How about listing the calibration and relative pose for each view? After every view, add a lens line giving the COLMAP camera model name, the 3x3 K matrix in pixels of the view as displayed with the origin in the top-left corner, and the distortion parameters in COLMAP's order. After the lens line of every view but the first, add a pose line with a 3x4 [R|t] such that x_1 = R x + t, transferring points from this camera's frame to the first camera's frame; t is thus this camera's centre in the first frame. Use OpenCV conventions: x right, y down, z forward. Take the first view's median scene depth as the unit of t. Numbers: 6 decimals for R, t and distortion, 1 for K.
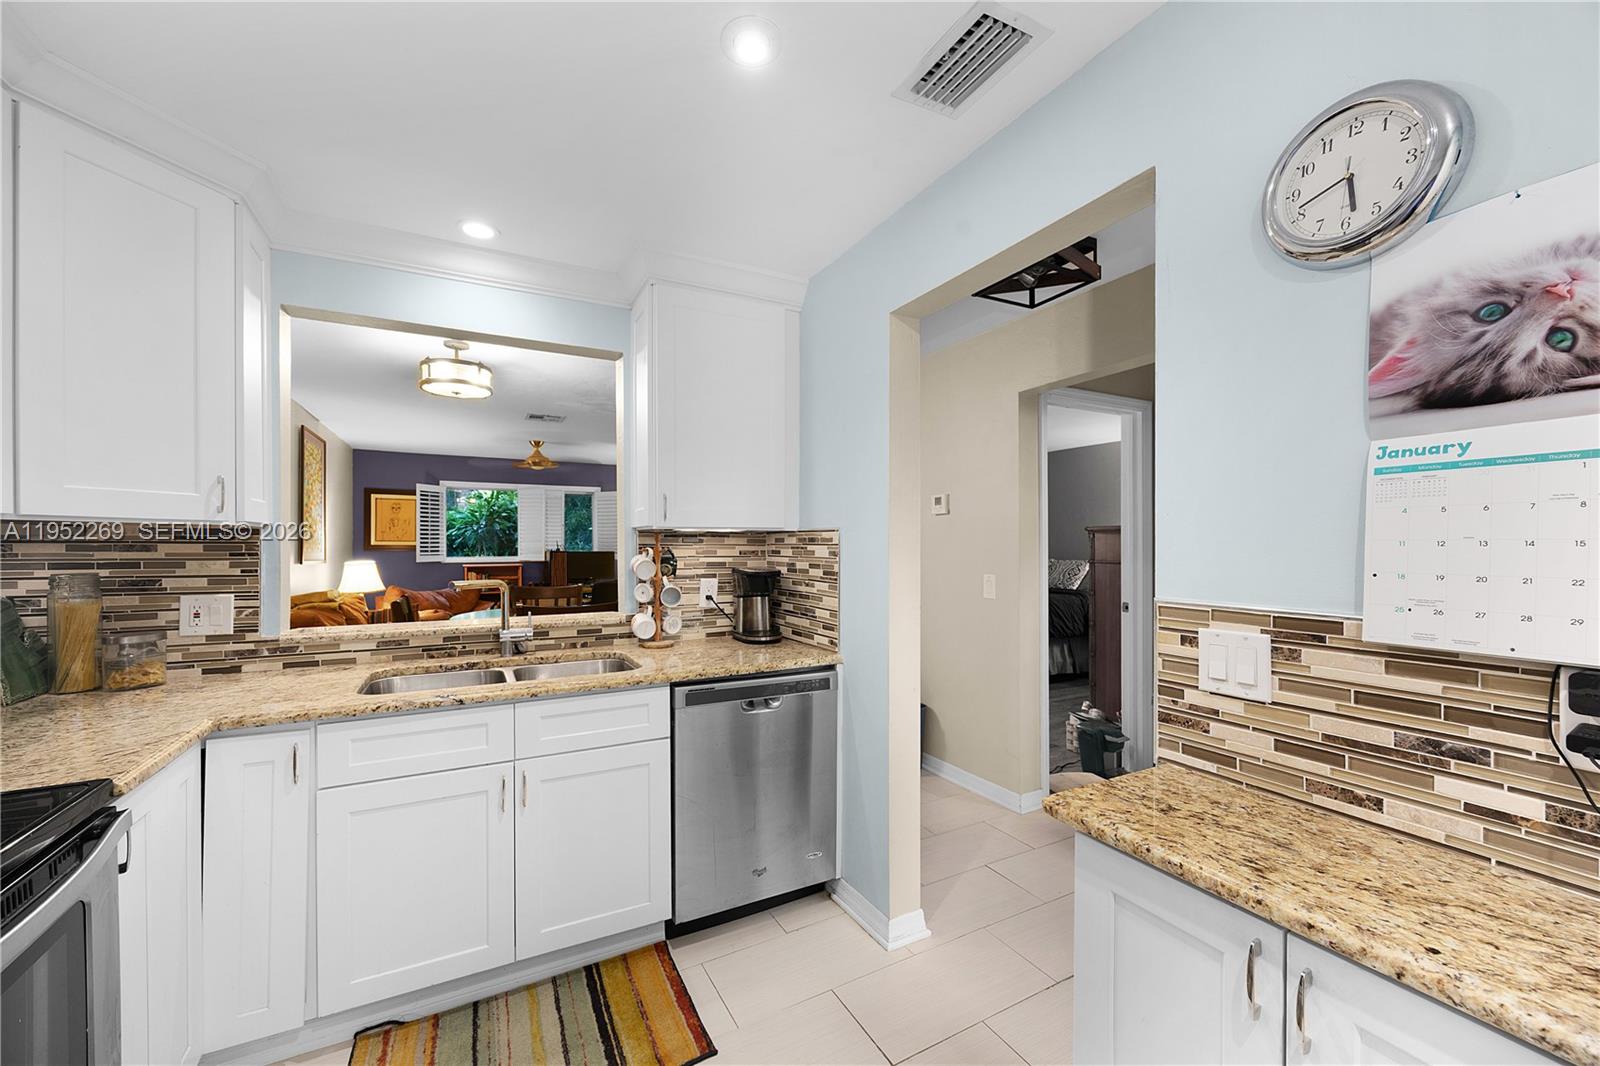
lens RADIAL K [[626.5, 0, 805.9], [0, 626.5, 547.1], [0, 0, 1]] dist [0.001651, 0.001590]
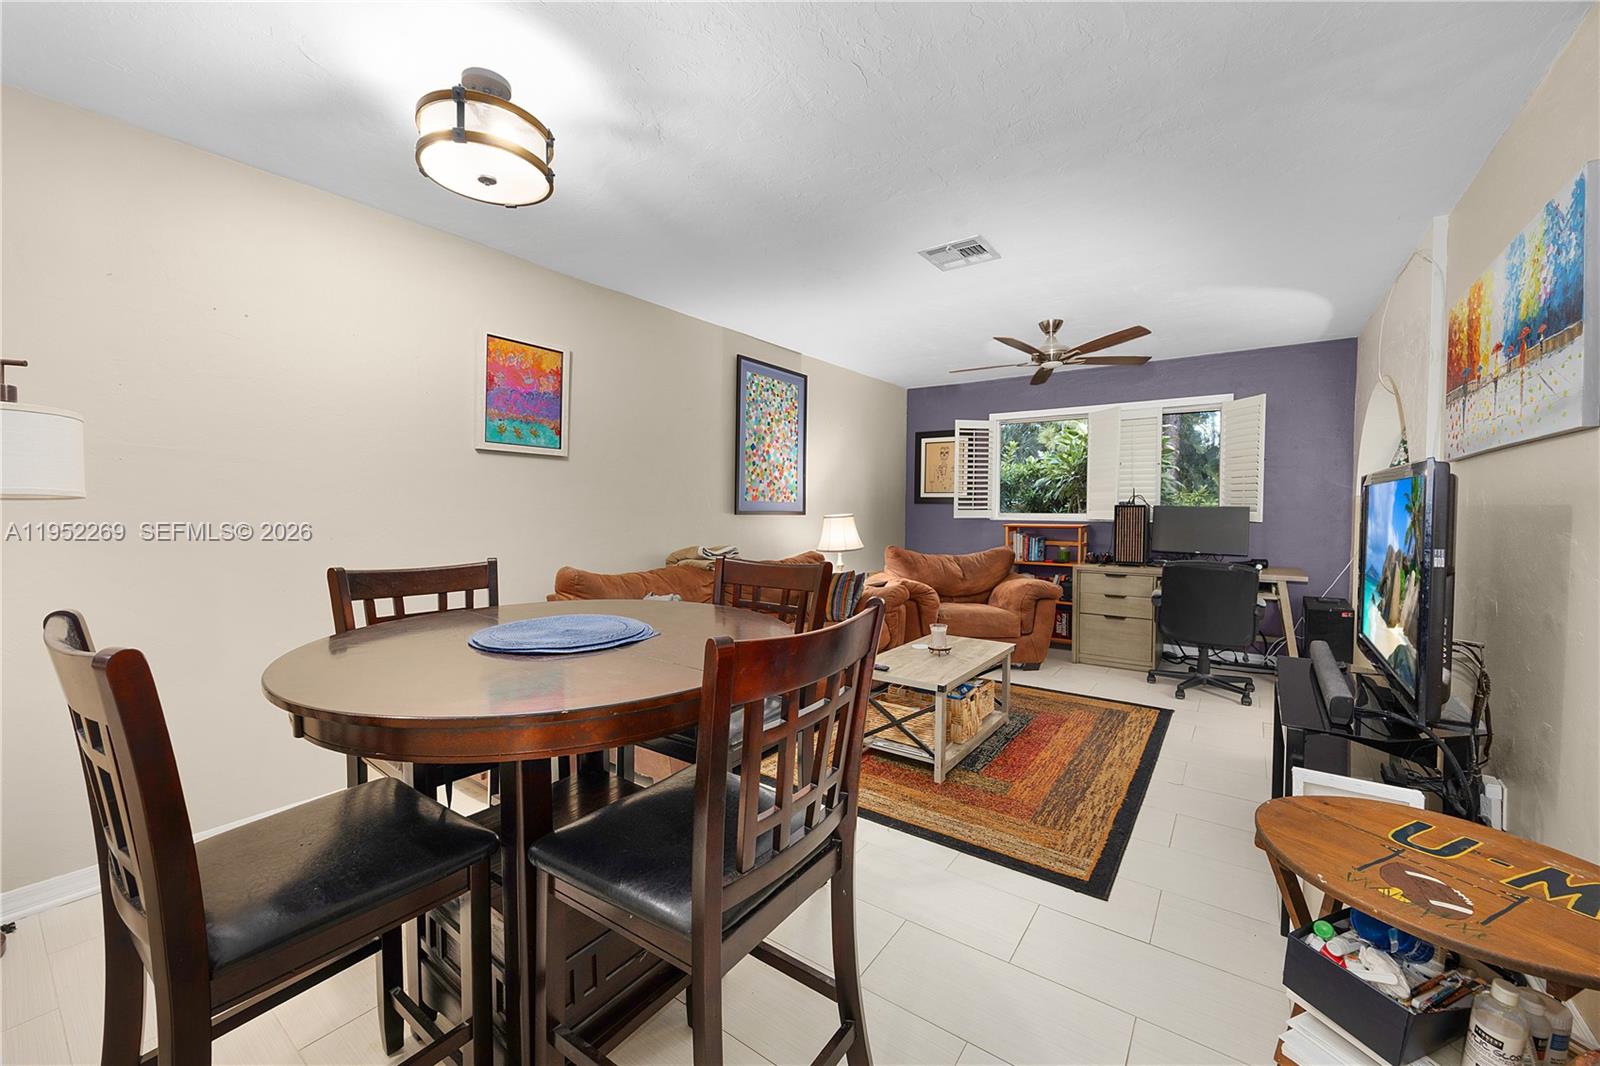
lens RADIAL K [[626.5, 0, 799.4], [0, 626.5, 526.0], [0, 0, 1]] dist [0.001651, 0.001590]
pose [[0.428836, 0.026840, -0.902983, 0.064518], [-0.005919, 0.999621, 0.026901, 0.041008], [0.903363, -0.006191, 0.428833, 1.413328]]
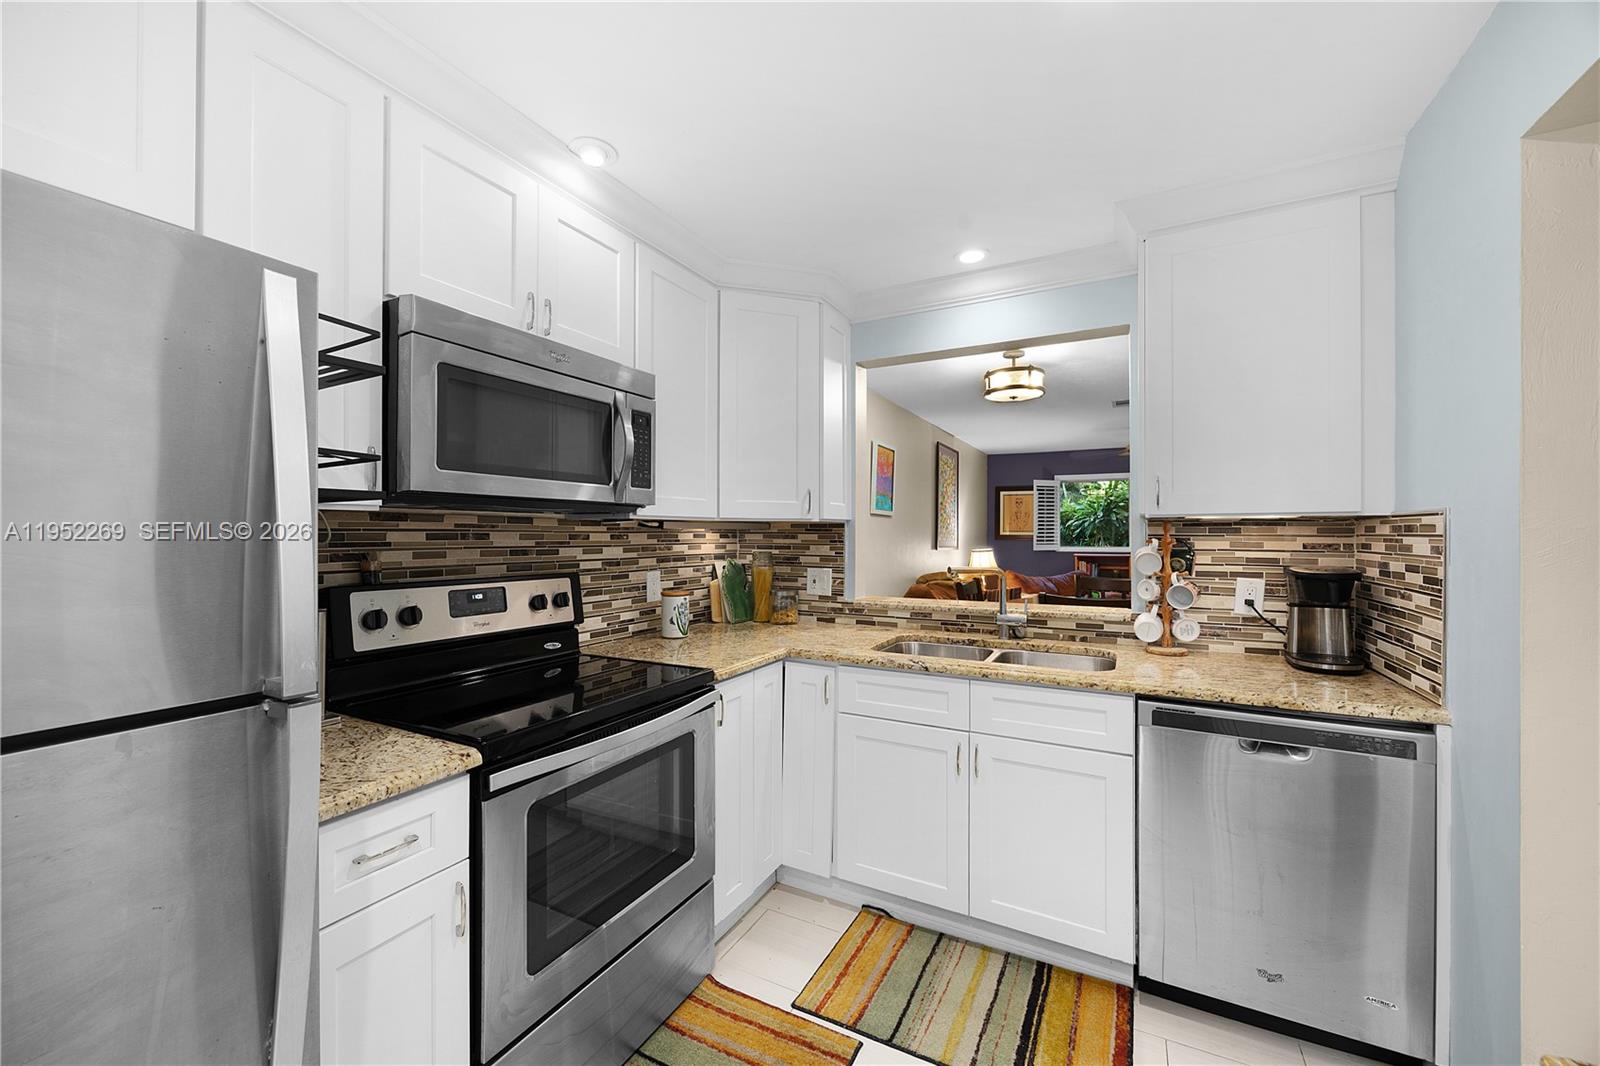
lens RADIAL K [[626.5, 0, 801.0], [0, 626.5, 532.3], [0, 0, 1]] dist [0.001651, 0.001590]
pose [[0.557818, -0.001484, -0.829962, 0.215417], [-0.005011, 0.999974, -0.005156, -0.001076], [0.829948, 0.007035, 0.557796, 0.108047]]
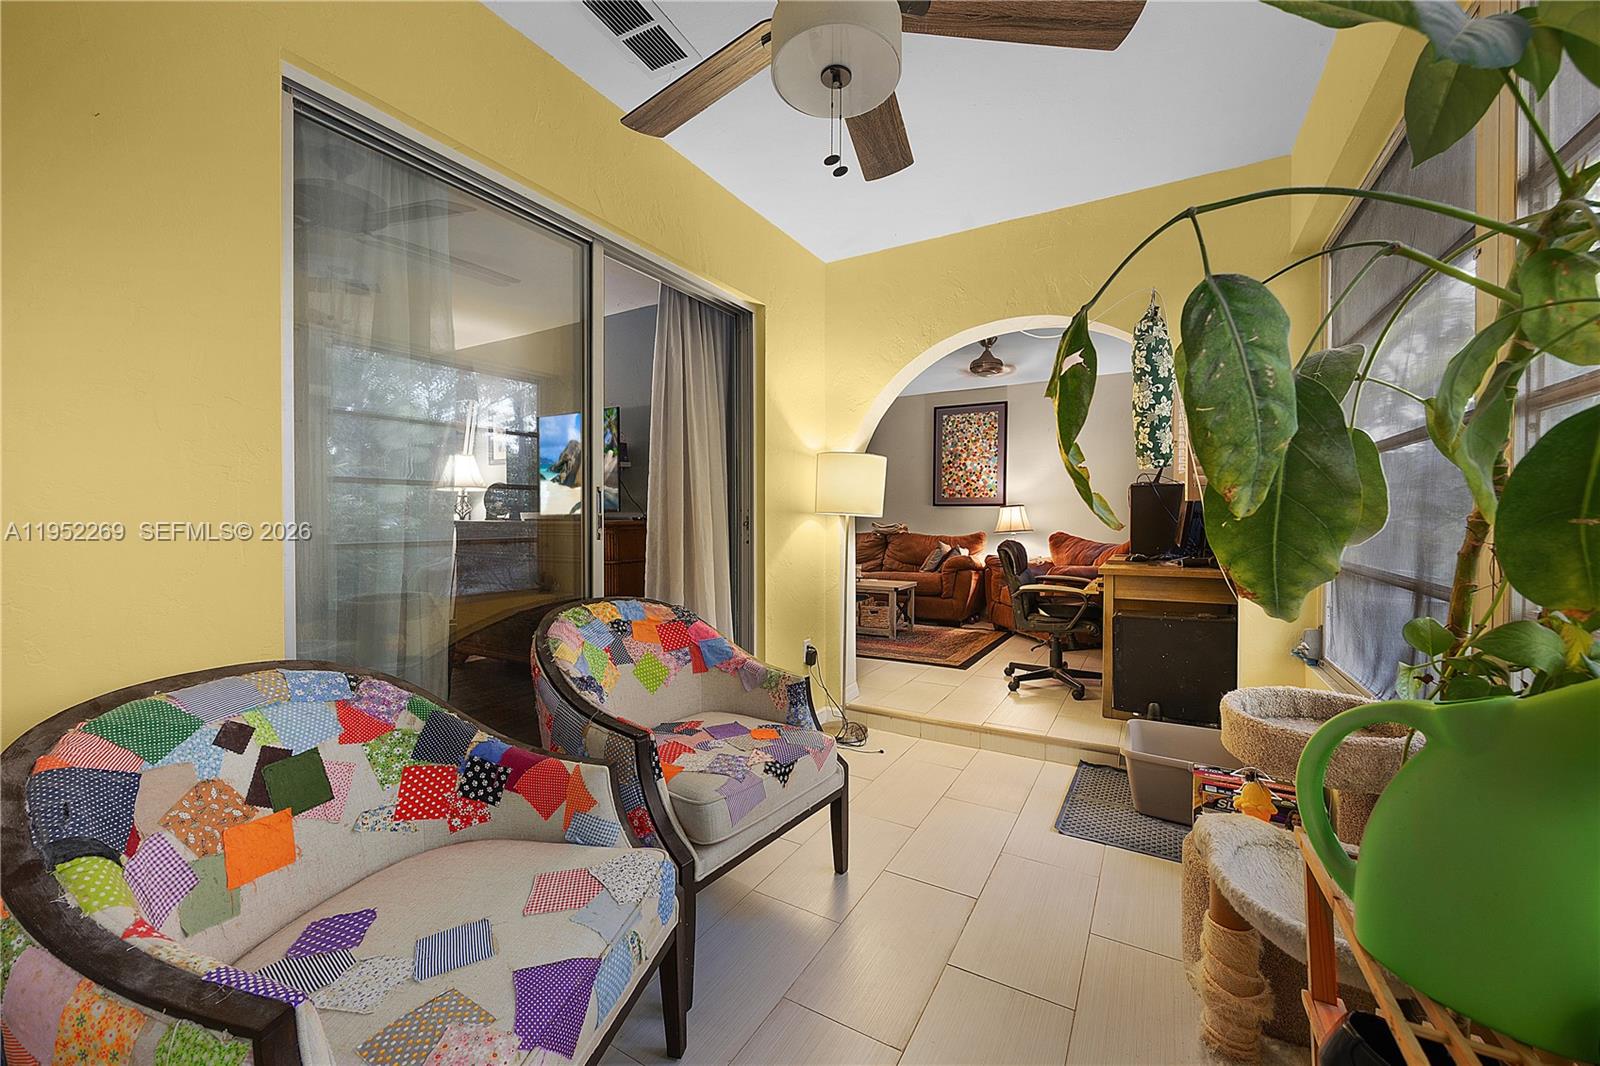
lens RADIAL K [[626.5, 0, 800.6], [0, 626.5, 520.3], [0, 0, 1]] dist [0.001651, 0.001590]
pose [[-0.850502, 0.011243, -0.525852, 0.404867], [0.005137, 0.999901, 0.013071, 0.081023], [0.525947, 0.008415, -0.850476, 4.121602]]
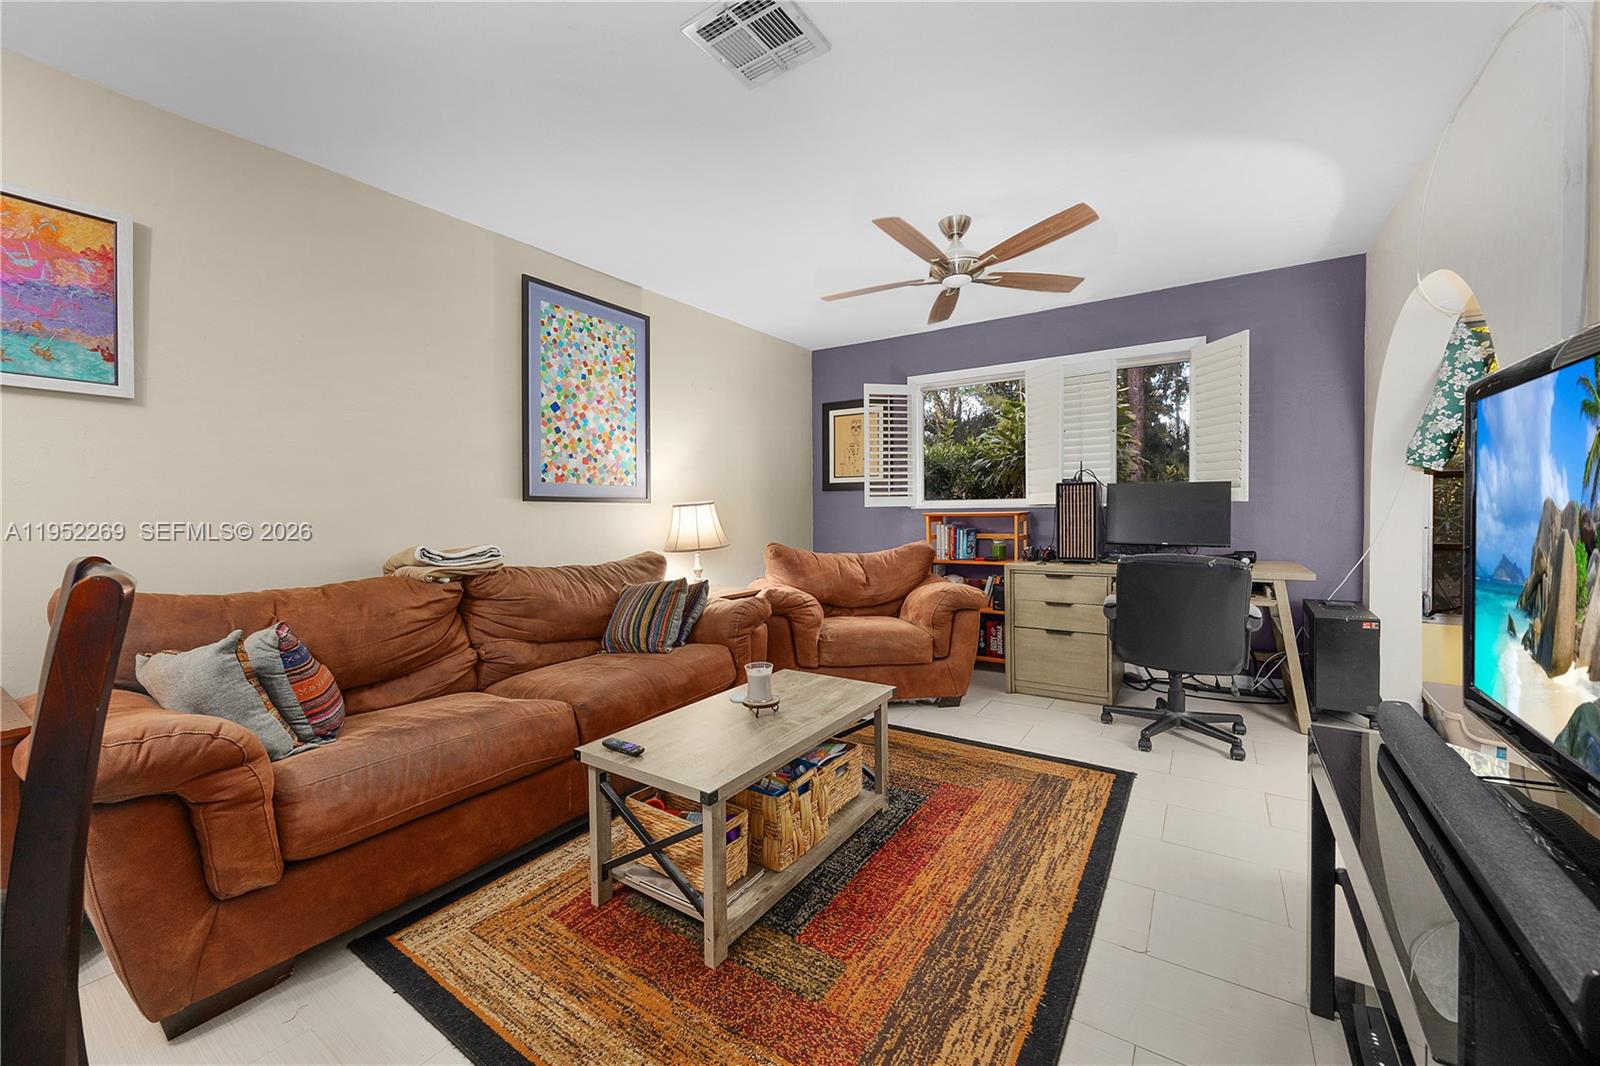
lens RADIAL K [[626.5, 0, 801.0], [0, 626.5, 522.5], [0, 0, 1]] dist [0.001651, 0.001590]
pose [[0.464596, 0.010518, -0.885460, -0.250743], [0.009855, 0.999806, 0.017047, 0.084400], [0.885468, -0.016646, 0.464403, 1.918498]]
